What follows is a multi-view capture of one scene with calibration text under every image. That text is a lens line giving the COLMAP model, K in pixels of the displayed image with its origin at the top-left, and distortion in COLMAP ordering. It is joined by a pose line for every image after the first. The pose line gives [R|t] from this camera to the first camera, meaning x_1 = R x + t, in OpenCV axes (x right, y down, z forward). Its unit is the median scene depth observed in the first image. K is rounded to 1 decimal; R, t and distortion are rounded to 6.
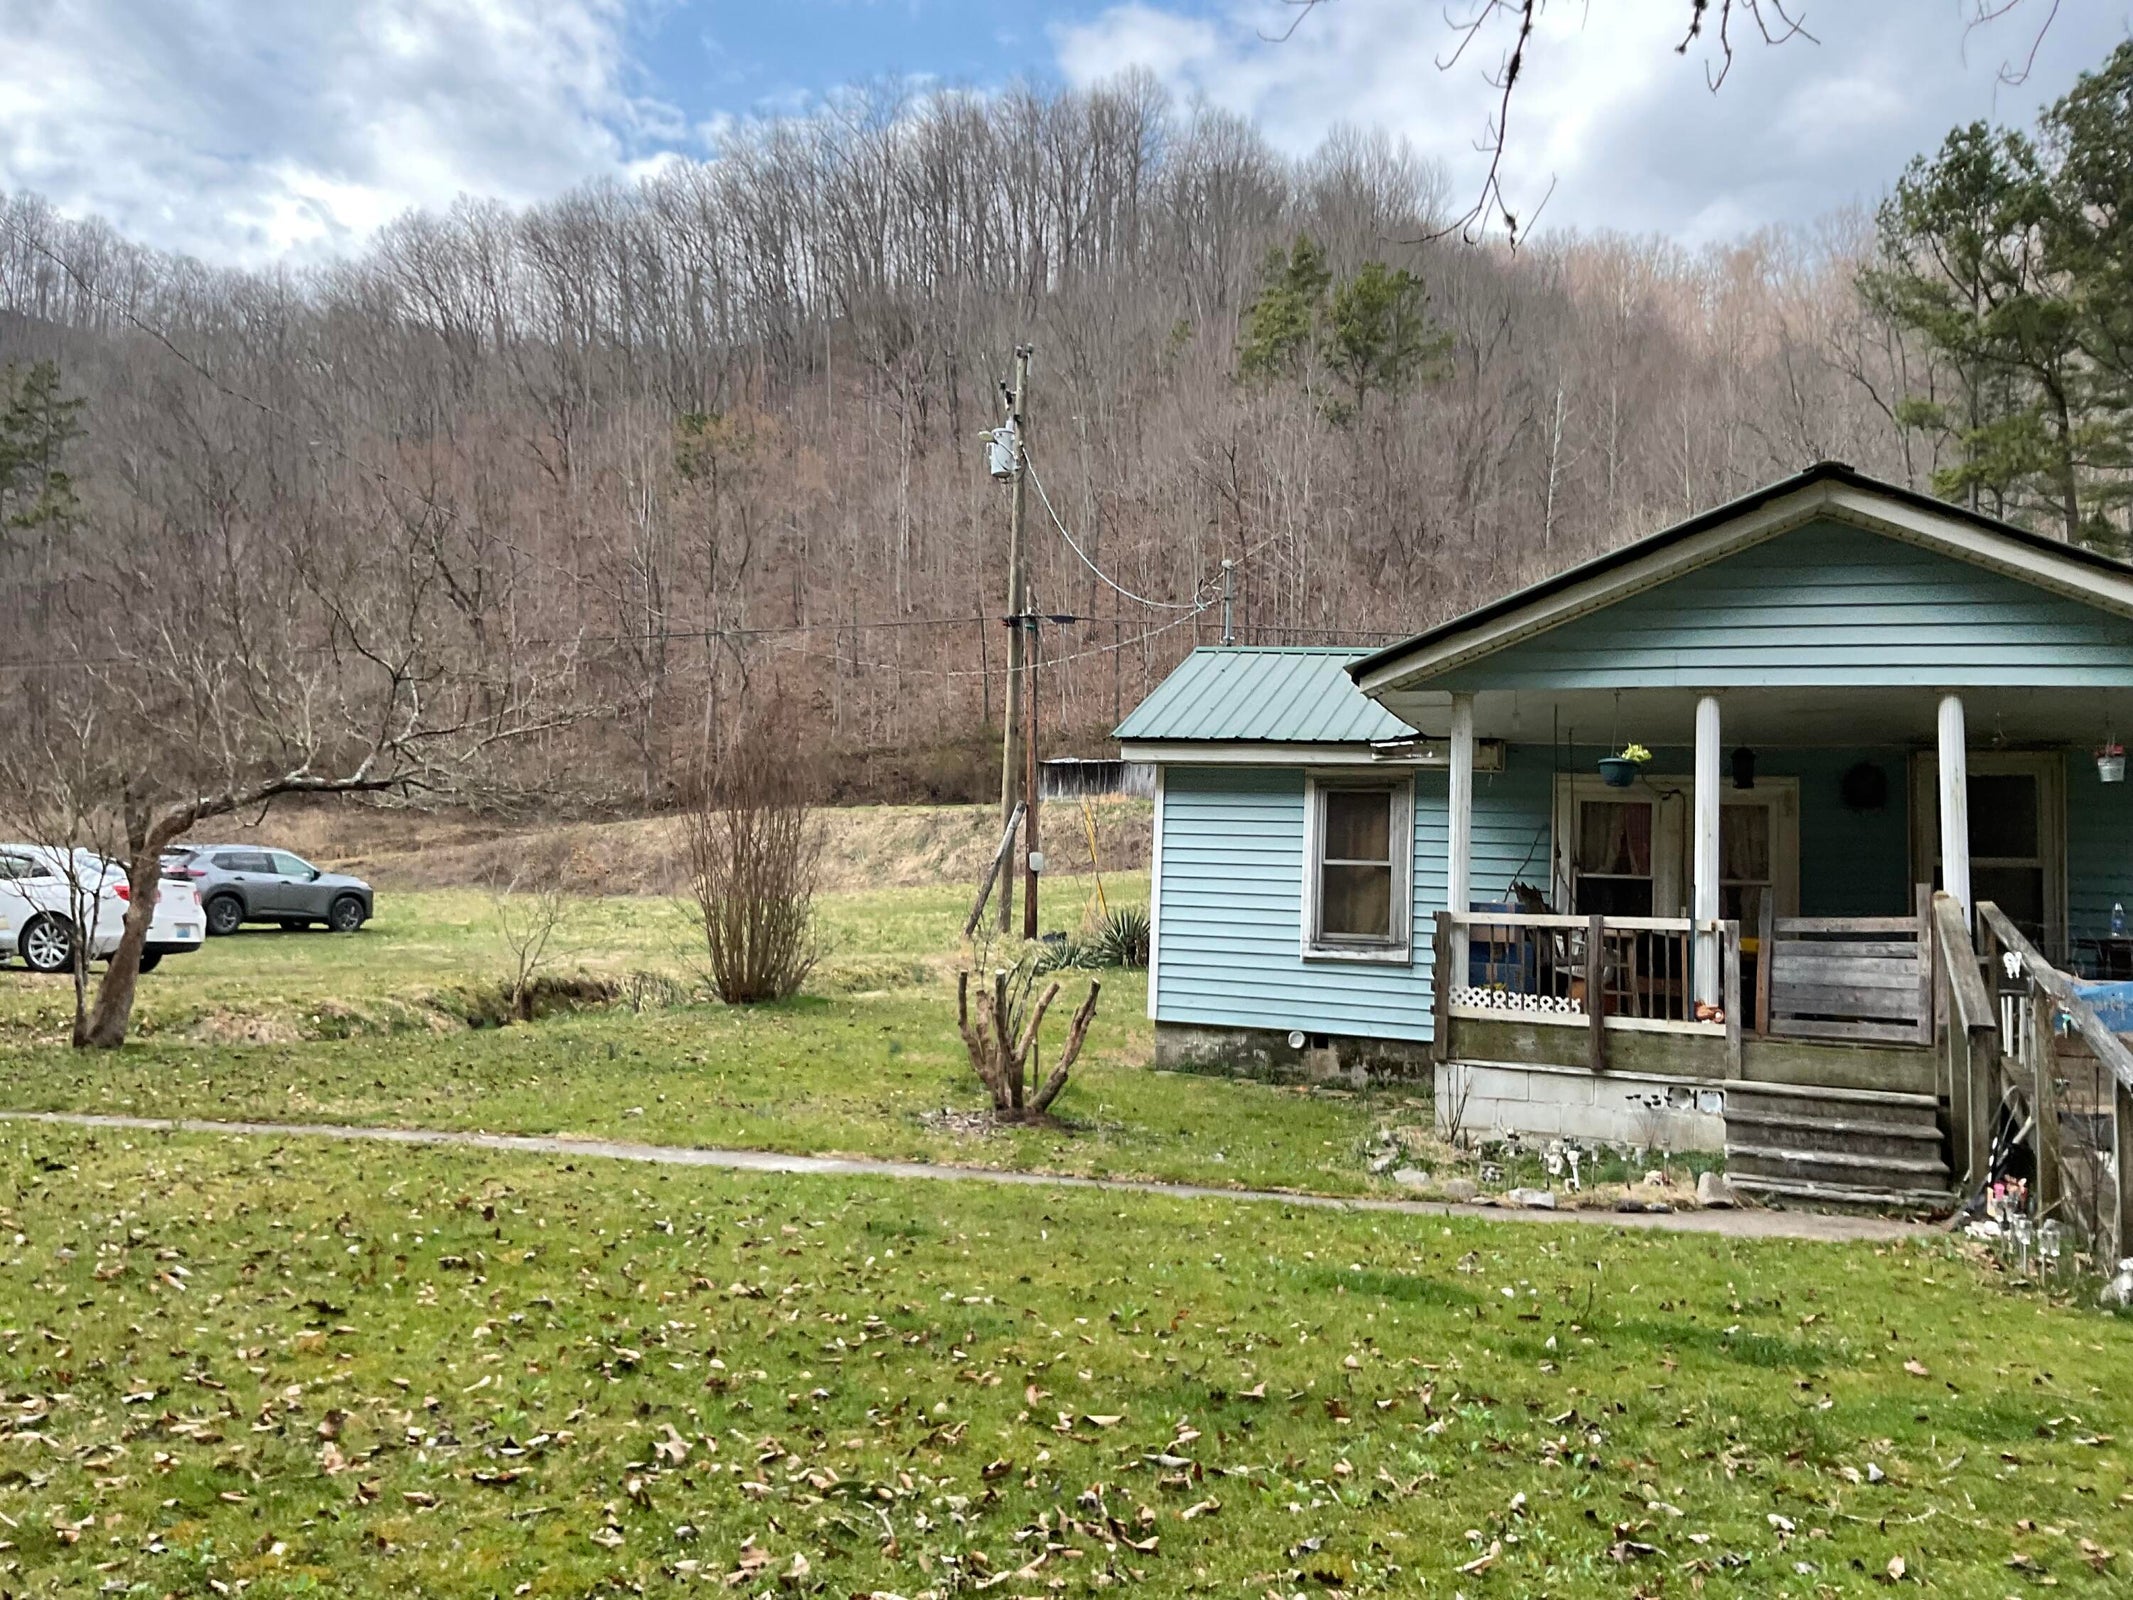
lens RADIAL K [[1781.3, 0, 1066.5], [0, 1781.3, 800.0], [0, 0, 1]] dist [0.045166, -0.121087]
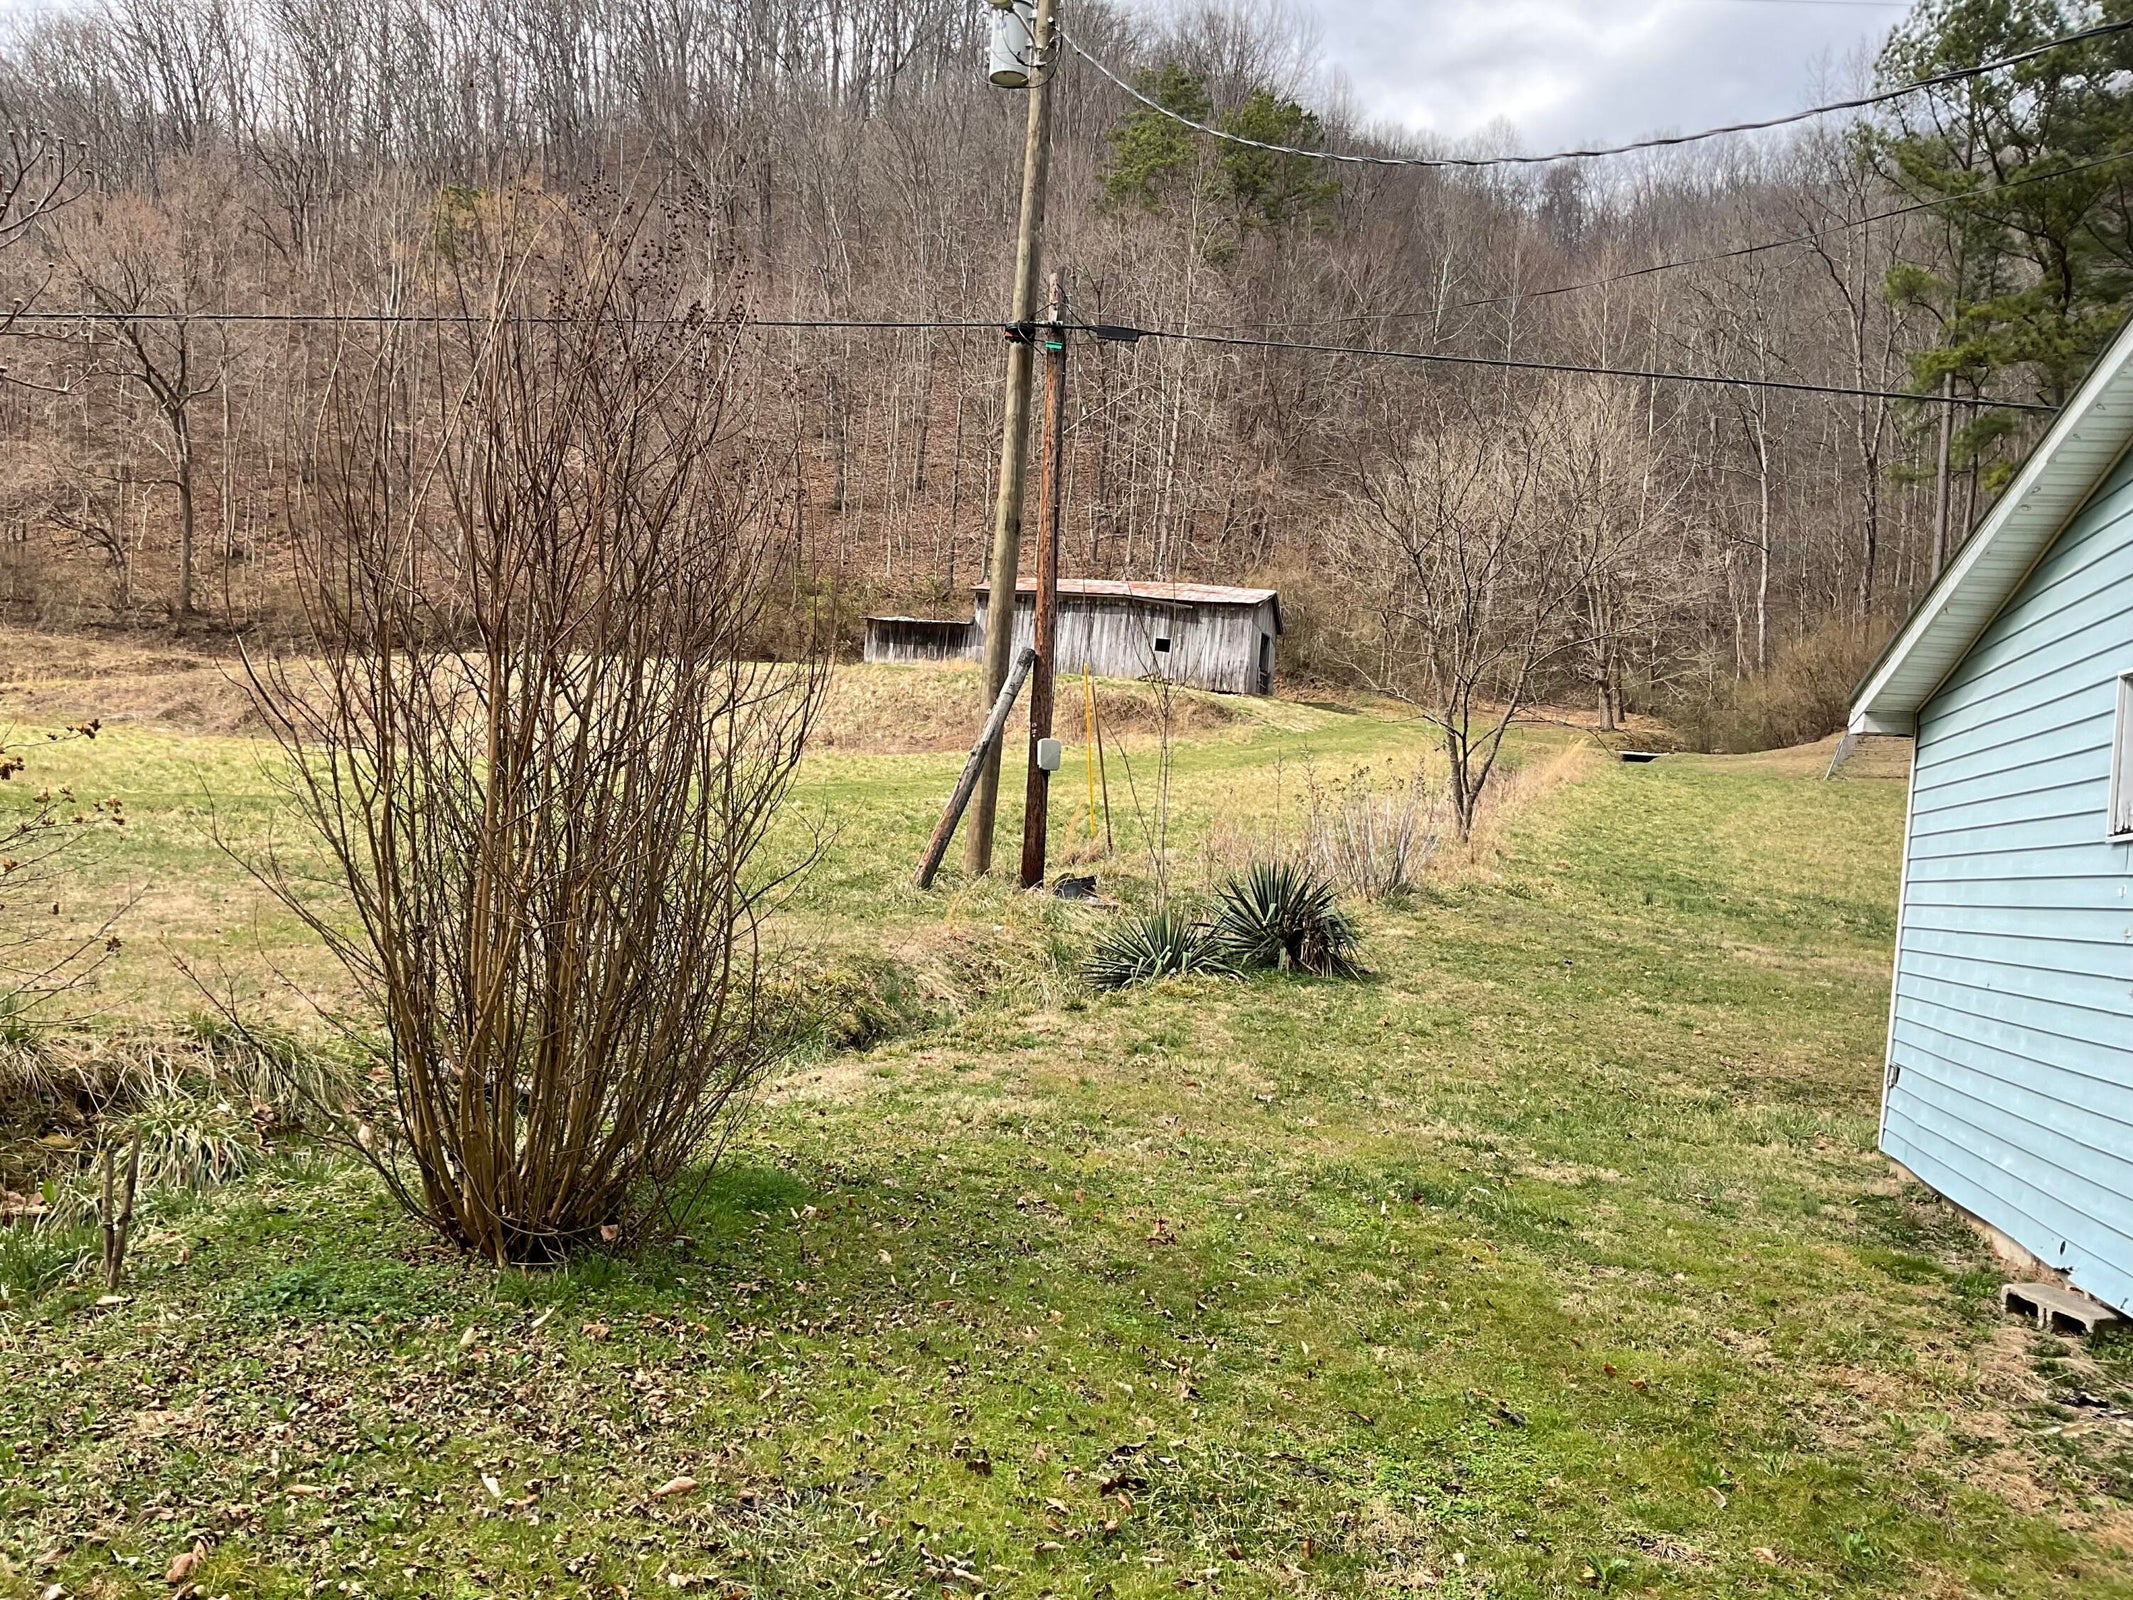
lens RADIAL K [[1365.4, 0, 1067.9], [0, 1365.4, 758.7], [0, 0, 1]] dist [0.001955, -0.000516]
pose [[0.975595, 0.044020, 0.215122, -0.060749], [-0.056537, 0.997025, 0.052382, 0.007397], [-0.212176, -0.063266, 0.975181, 0.324680]]
